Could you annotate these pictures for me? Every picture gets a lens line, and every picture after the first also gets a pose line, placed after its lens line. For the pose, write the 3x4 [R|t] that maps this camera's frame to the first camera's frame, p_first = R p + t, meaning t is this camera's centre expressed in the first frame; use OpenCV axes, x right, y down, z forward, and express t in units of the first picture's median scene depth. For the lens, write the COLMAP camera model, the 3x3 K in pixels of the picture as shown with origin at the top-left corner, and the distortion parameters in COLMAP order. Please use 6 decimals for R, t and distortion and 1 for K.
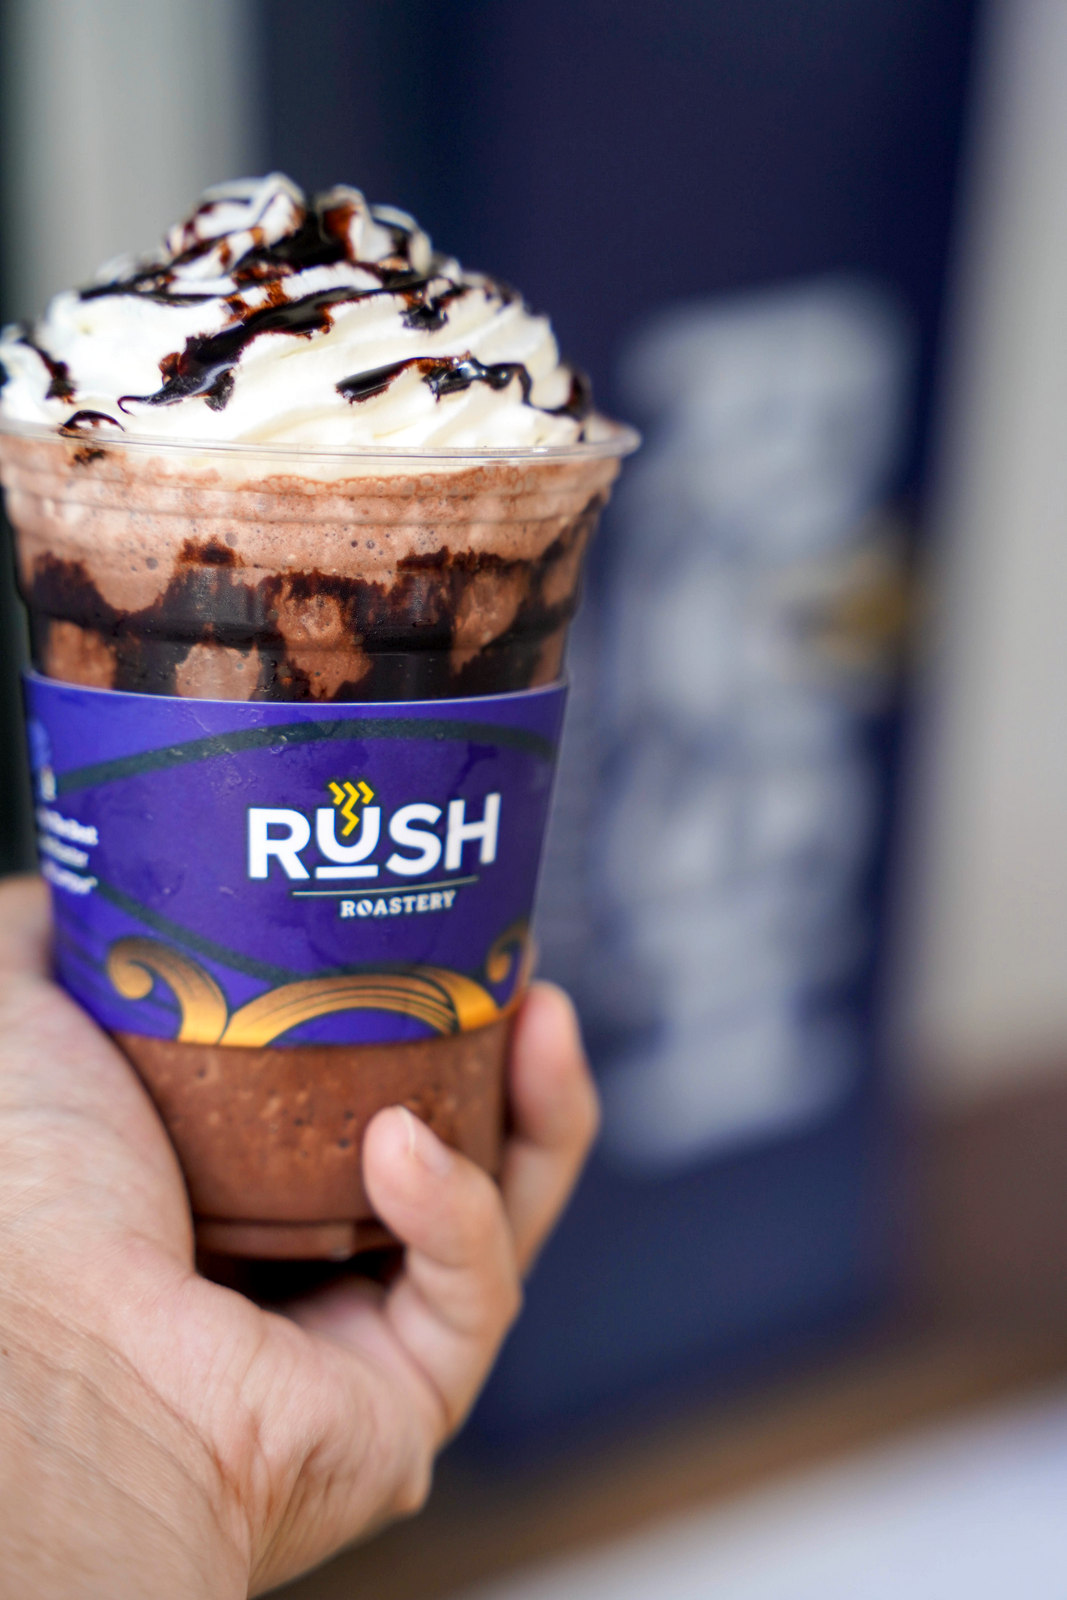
lens RADIAL K [[2923.3, 0, 538.8], [0, 2923.3, 708.7], [0, 0, 1]] dist [0.070918, -0.011476]
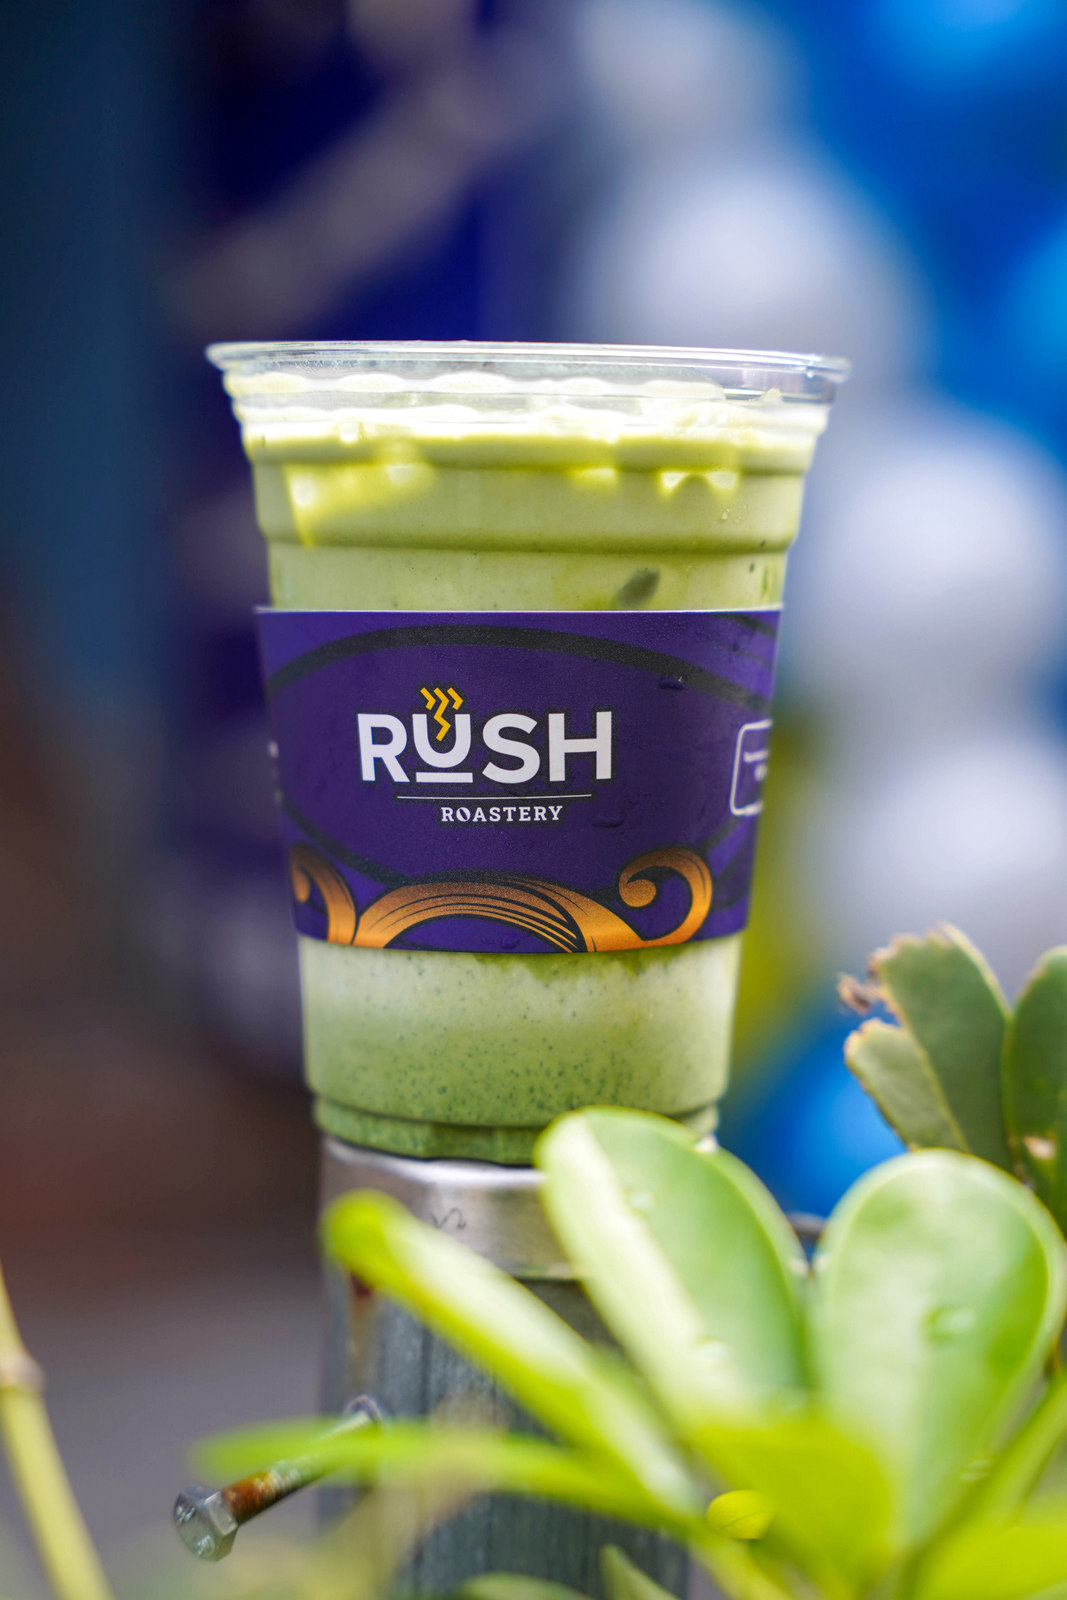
lens RADIAL K [[2923.3, 0, 538.8], [0, 2923.3, 708.7], [0, 0, 1]] dist [0.070918, -0.011476]
pose [[0.848164, -0.004544, -0.529714, 0.504243], [-0.046886, 0.995395, -0.083611, 0.115386], [0.527655, 0.095752, 0.844045, 0.146389]]
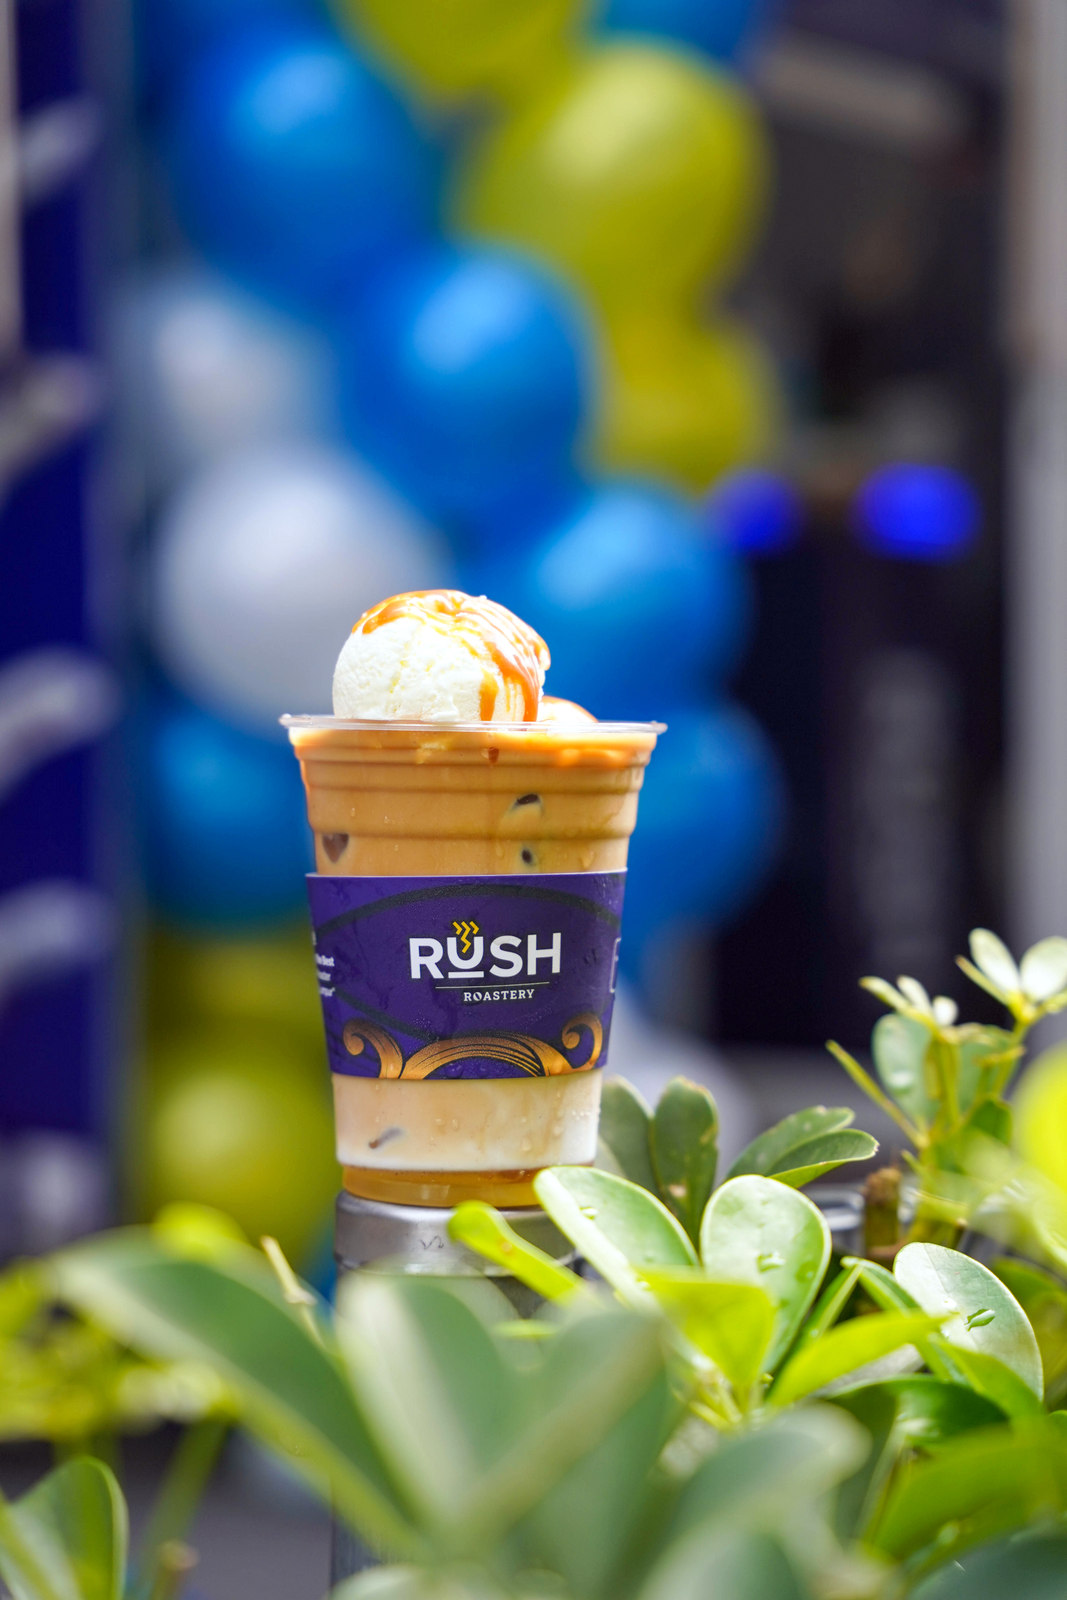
lens RADIAL K [[2923.3, 0, 538.8], [0, 2923.3, 708.7], [0, 0, 1]] dist [0.070918, -0.011476]
pose [[0.968767, -0.047020, -0.243475, 0.403276], [0.006645, 0.986428, -0.164059, 0.183787], [0.247885, 0.157317, 0.955931, -0.667637]]
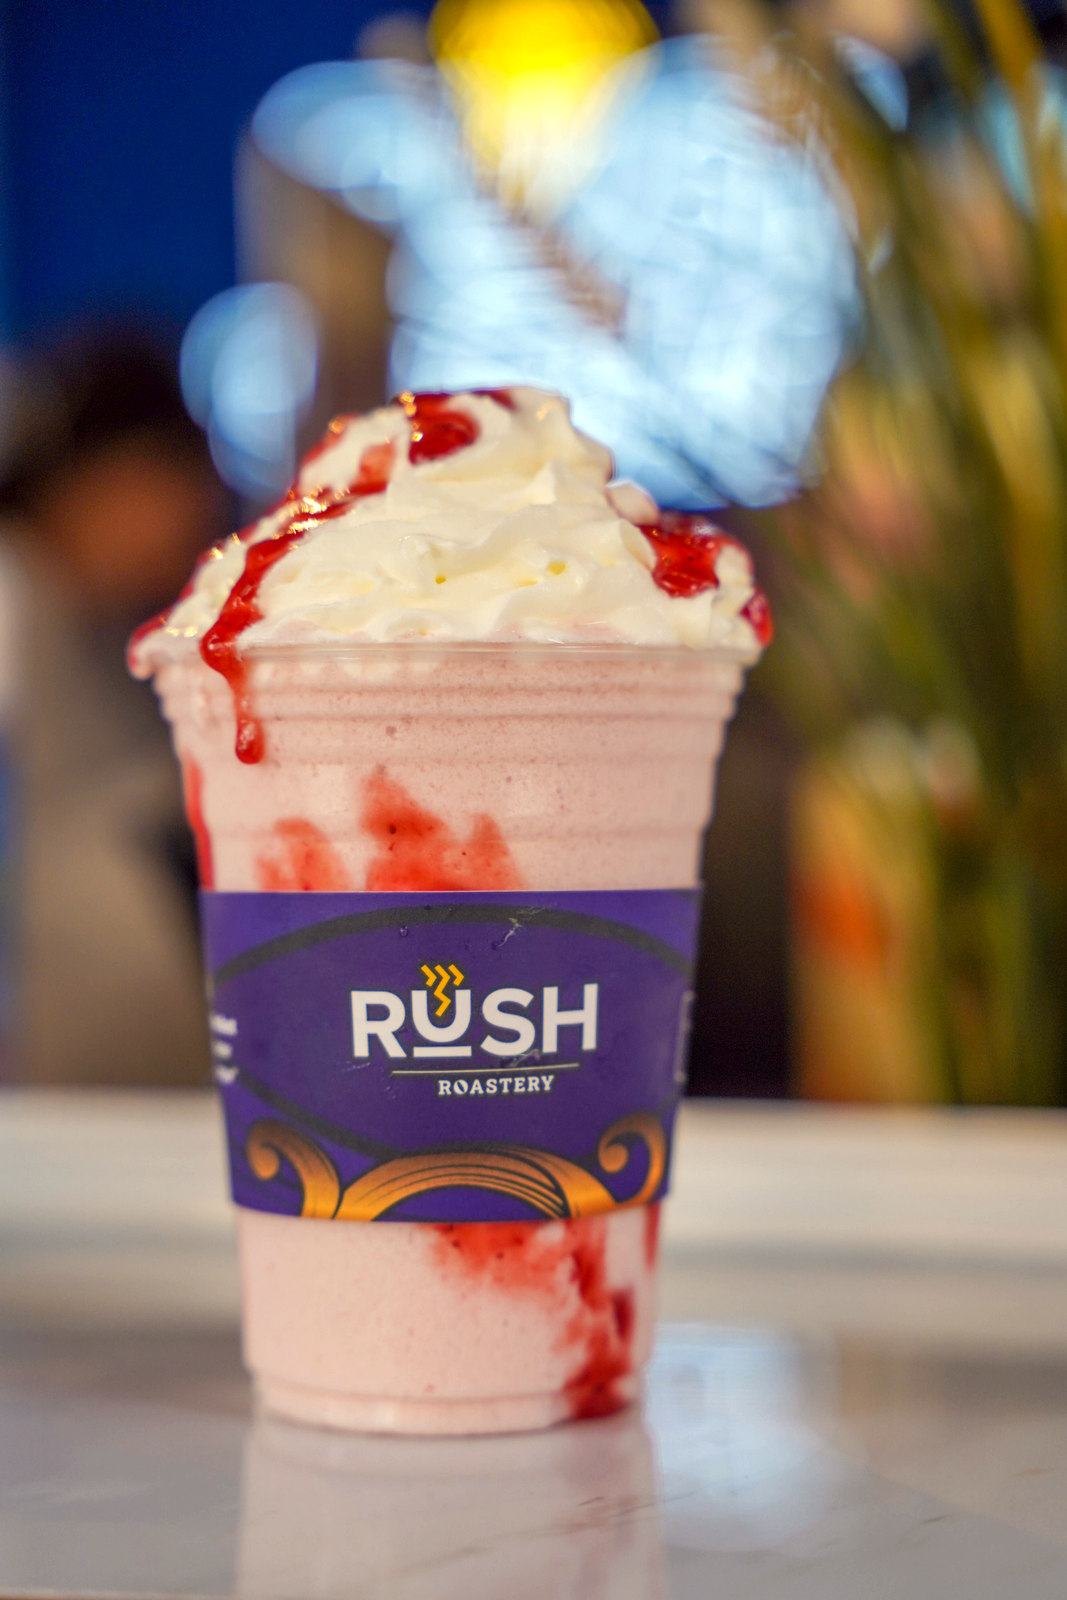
lens RADIAL K [[2923.3, 0, 538.8], [0, 2923.3, 708.7], [0, 0, 1]] dist [0.070918, -0.011476]
pose [[0.963838, -0.041290, -0.263269, 0.252374], [-0.004542, 0.985235, -0.171148, 0.114208], [0.266449, 0.166155, 0.949420, -0.023052]]
